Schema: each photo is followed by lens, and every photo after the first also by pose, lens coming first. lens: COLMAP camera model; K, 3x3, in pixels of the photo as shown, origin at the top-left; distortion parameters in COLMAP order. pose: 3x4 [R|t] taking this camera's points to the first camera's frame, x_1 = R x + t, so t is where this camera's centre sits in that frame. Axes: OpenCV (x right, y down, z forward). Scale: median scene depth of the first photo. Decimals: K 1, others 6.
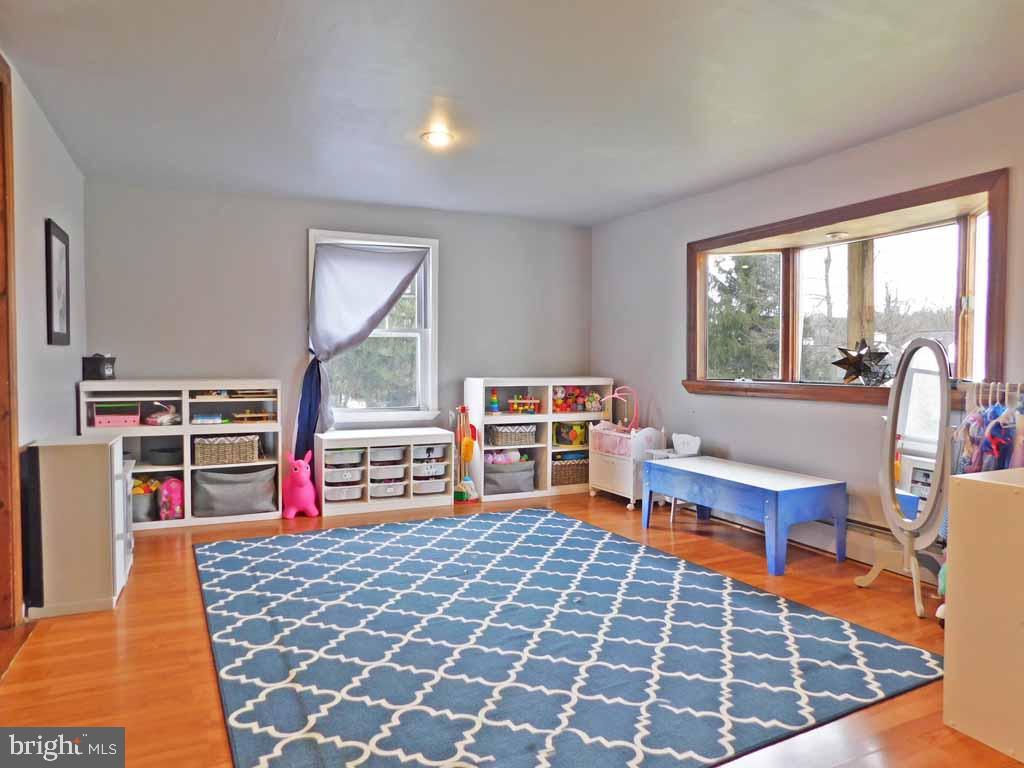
lens RADIAL K [[688.2, 0, 512.2], [0, 688.2, 365.1], [0, 0, 1]] dist [0.000872, 0.002818]
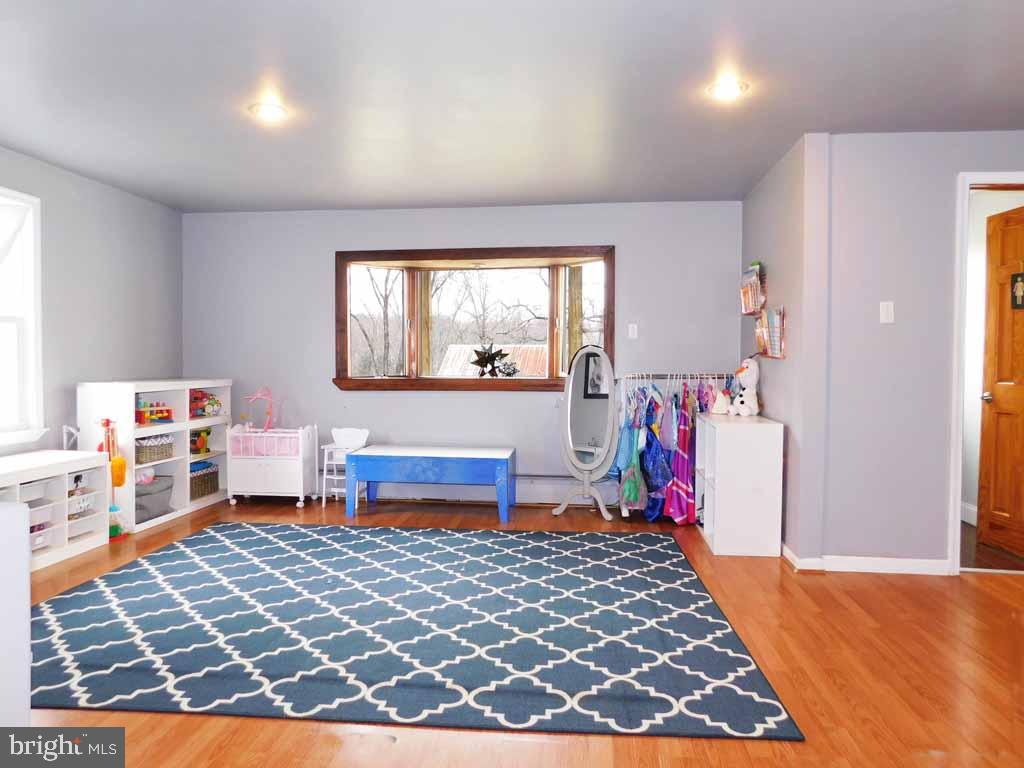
lens RADIAL K [[679.8, 0, 512.0], [0, 679.8, 384.0], [0, 0, 1]] dist [-0.063453, 0.058211]
pose [[0.518882, -0.030605, 0.854298, -0.510034], [0.005549, 0.999458, 0.032436, -0.003005], [-0.854828, -0.012090, 0.518771, 0.213292]]
